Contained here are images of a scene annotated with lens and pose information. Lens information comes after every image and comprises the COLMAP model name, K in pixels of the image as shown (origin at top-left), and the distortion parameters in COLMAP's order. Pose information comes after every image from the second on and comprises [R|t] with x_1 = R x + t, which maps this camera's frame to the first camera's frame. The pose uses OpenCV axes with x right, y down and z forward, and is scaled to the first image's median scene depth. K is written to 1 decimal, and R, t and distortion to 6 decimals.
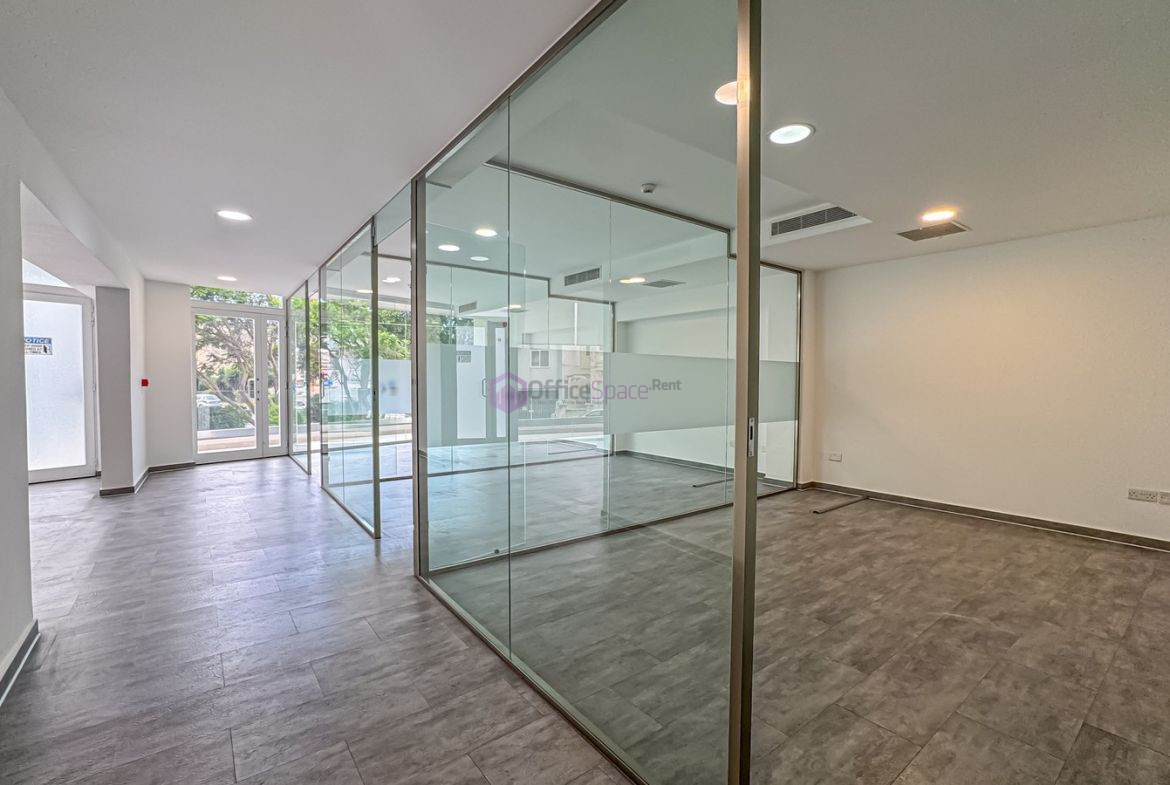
lens RADIAL K [[513.2, 0, 594.3], [0, 513.2, 388.1], [0, 0, 1]] dist [-0.036520, 0.015928]
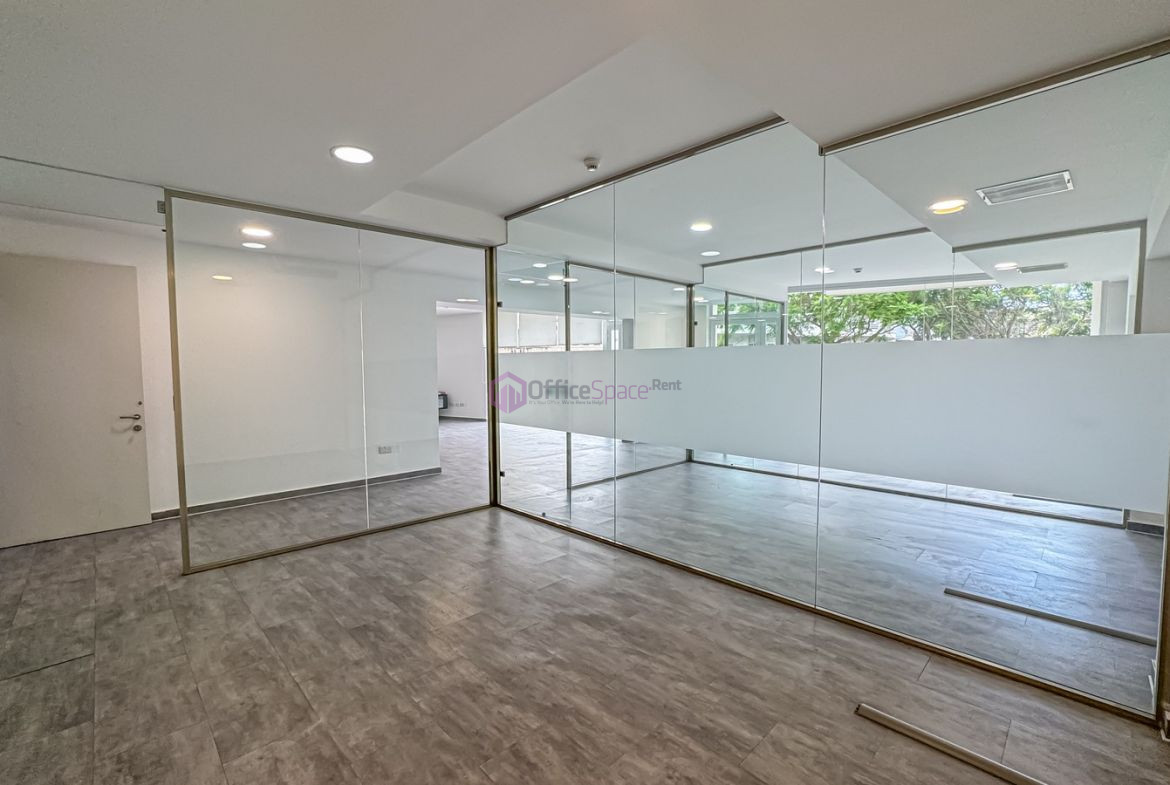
lens RADIAL K [[513.2, 0, 597.7], [0, 513.2, 401.9], [0, 0, 1]] dist [-0.036520, 0.015928]
pose [[0.117227, 0.061427, -0.991204, 1.015039], [-0.013799, 0.998090, 0.060222, -0.035764], [0.993009, 0.006618, 0.117851, 0.928390]]
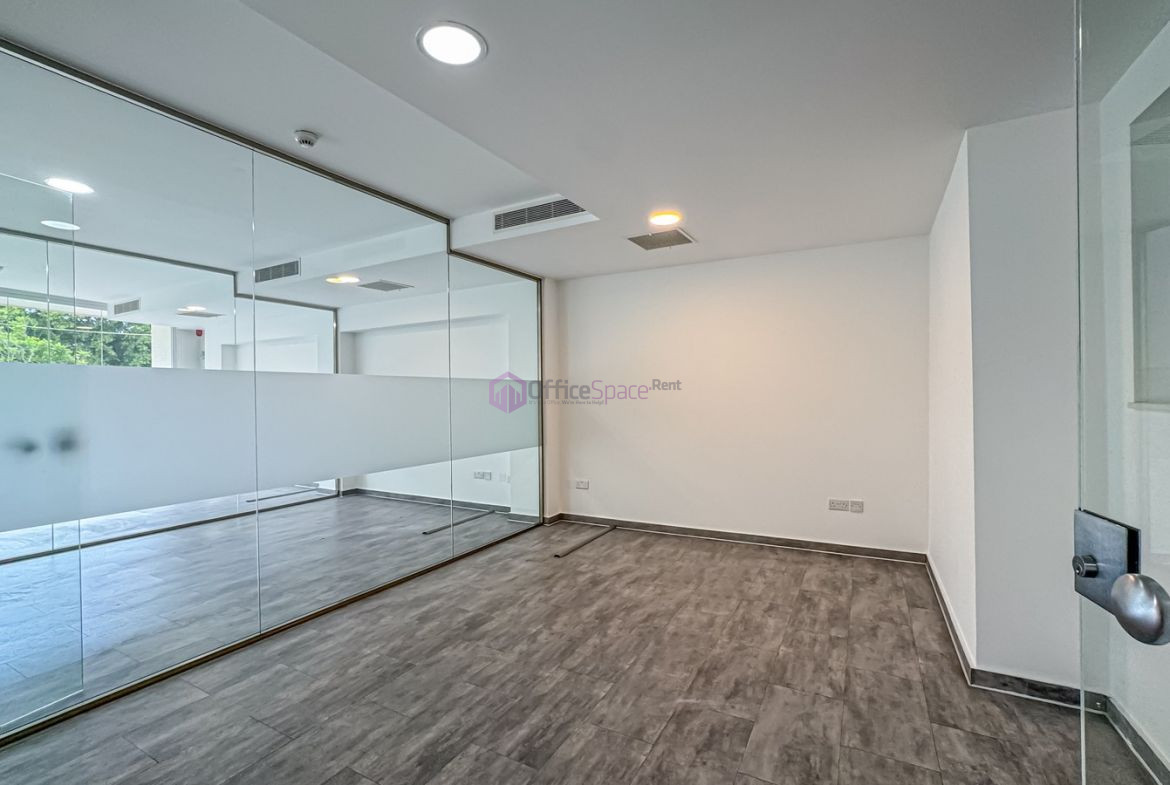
lens RADIAL K [[513.2, 0, 587.1], [0, 513.2, 395.7], [0, 0, 1]] dist [-0.036520, 0.015928]
pose [[0.918986, -0.016353, 0.393951, 0.181535], [0.022588, 0.999682, -0.011193, -0.022225], [-0.393643, 0.019184, 0.919063, 0.221503]]
